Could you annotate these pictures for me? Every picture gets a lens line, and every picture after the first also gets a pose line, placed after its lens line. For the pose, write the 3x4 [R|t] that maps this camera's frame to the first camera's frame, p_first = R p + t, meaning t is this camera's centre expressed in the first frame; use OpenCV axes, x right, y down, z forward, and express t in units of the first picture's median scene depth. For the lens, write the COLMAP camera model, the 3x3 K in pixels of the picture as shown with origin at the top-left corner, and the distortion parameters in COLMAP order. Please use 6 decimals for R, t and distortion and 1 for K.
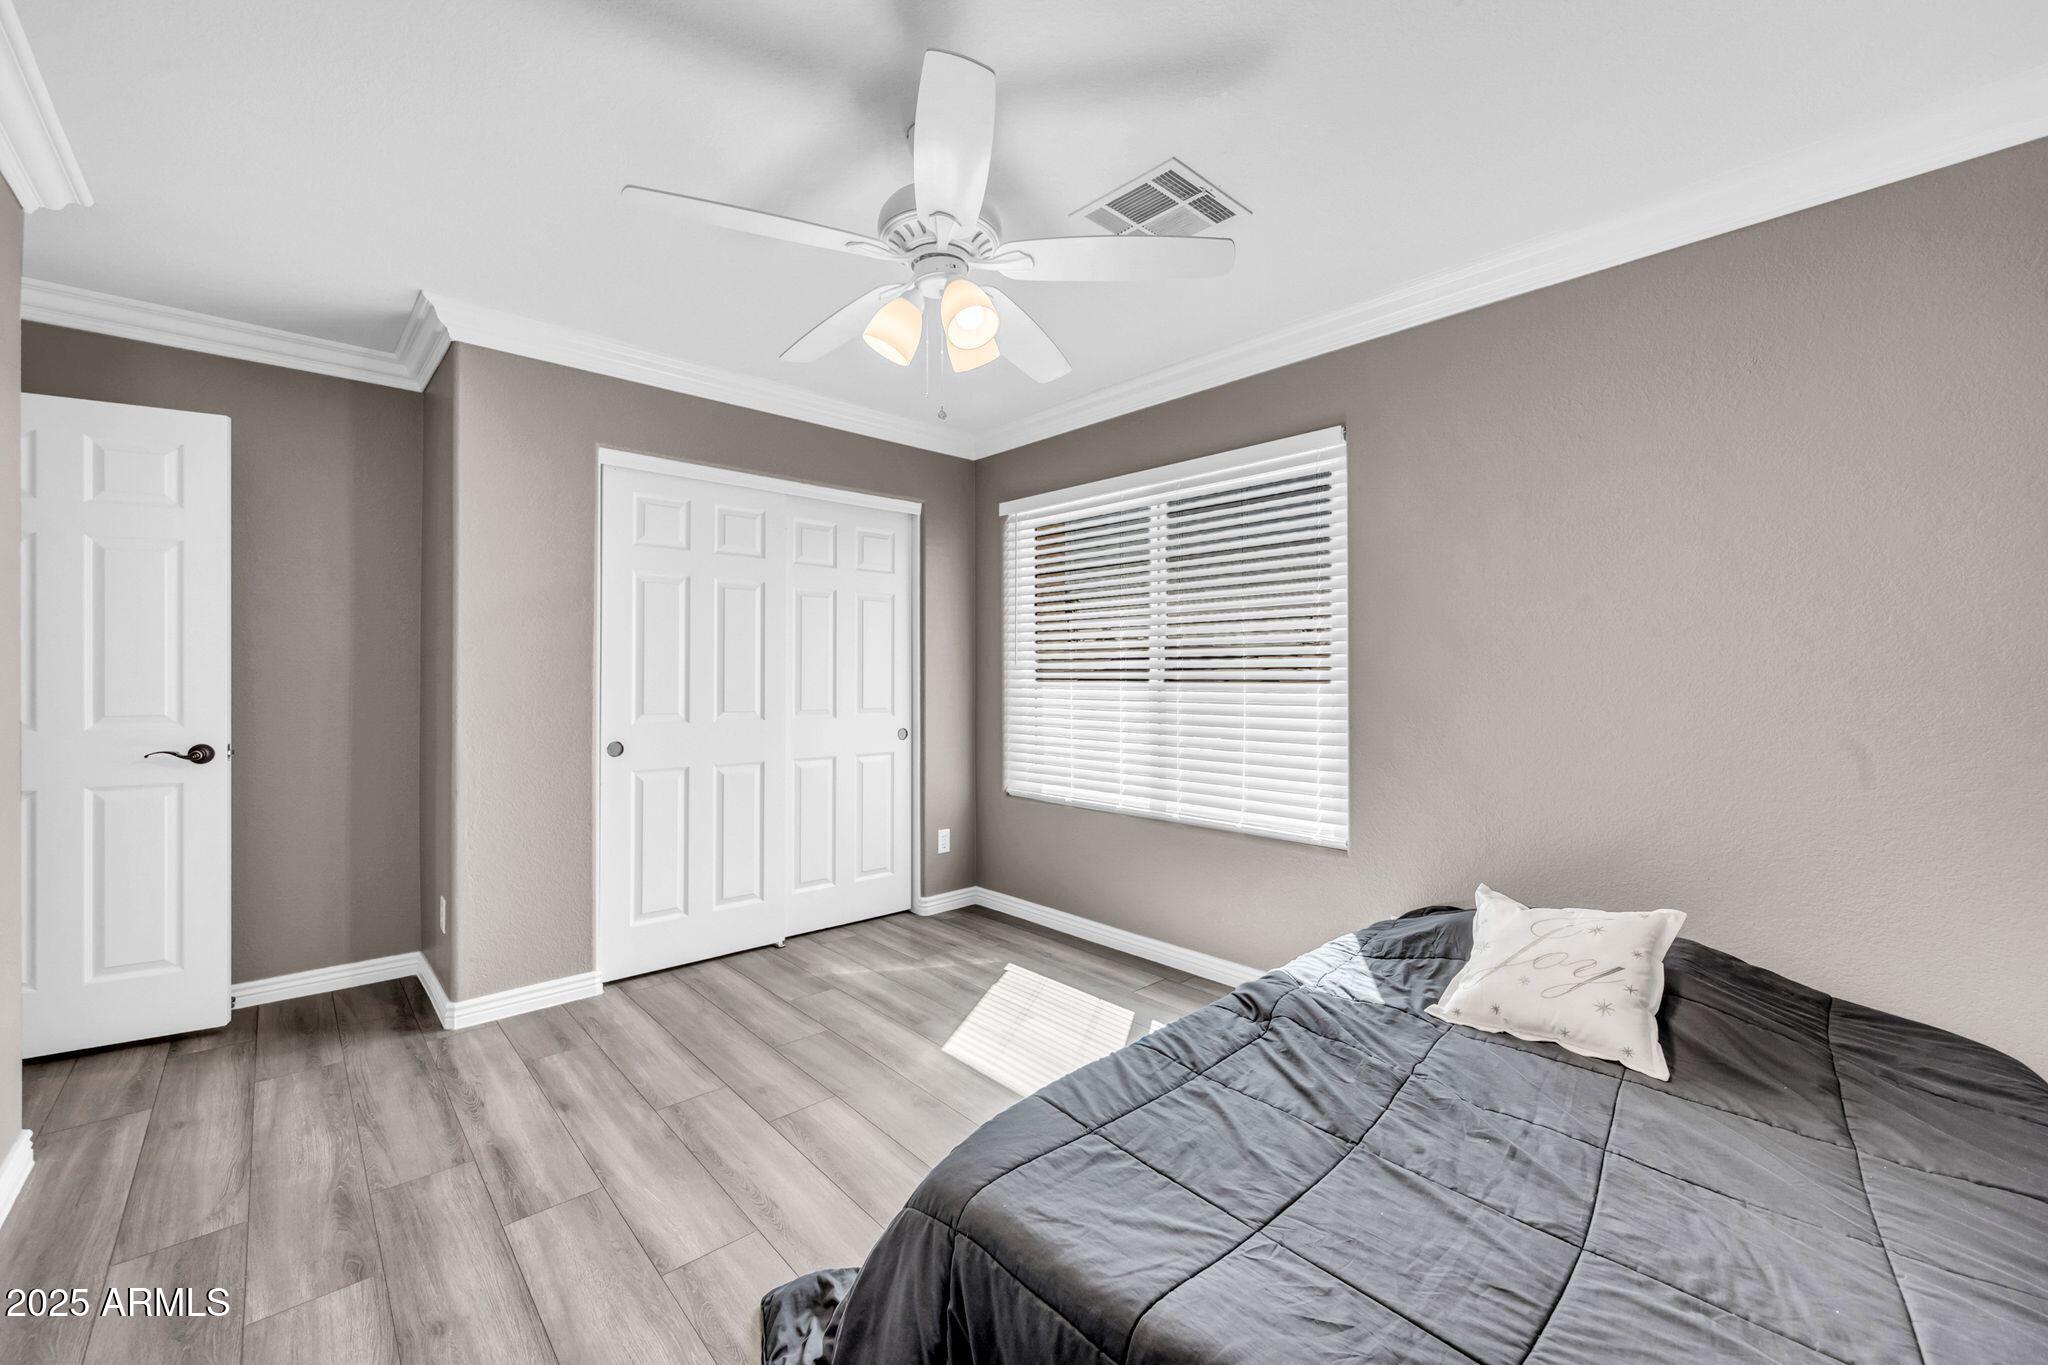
lens RADIAL K [[815.4, 0, 1017.0], [0, 815.4, 670.0], [0, 0, 1]] dist [0.000438, 0.000230]
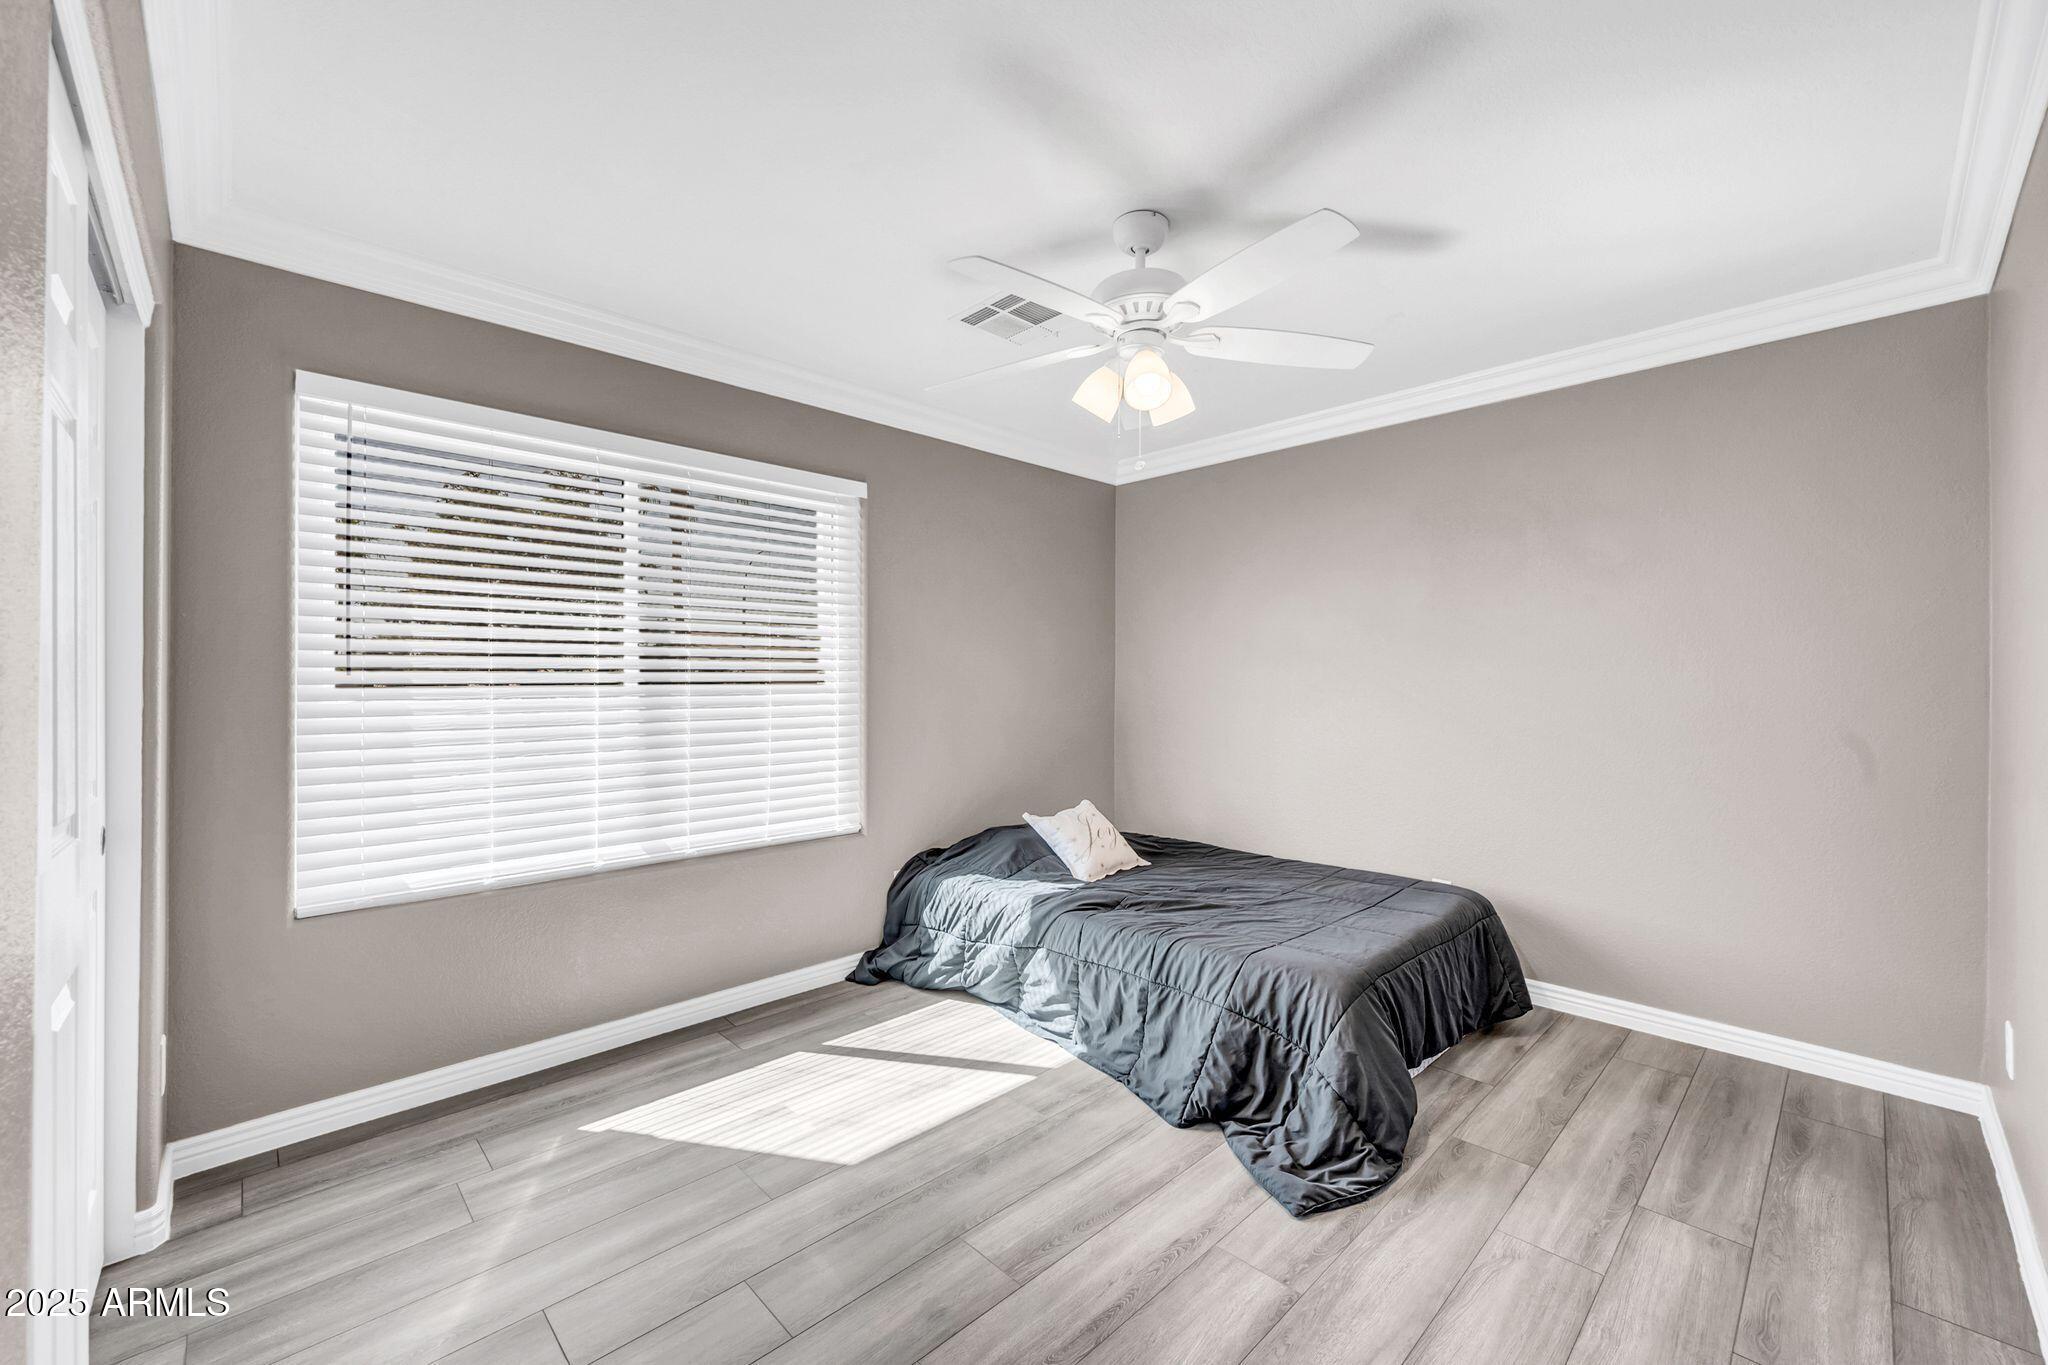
lens RADIAL K [[815.4, 0, 1033.5], [0, 815.4, 680.8], [0, 0, 1]] dist [0.000438, 0.000230]
pose [[-0.033655, -0.000299, 0.999433, -0.721202], [-0.000636, 1.000000, 0.000278, -0.003916], [-0.999433, -0.000626, -0.033655, 0.691085]]
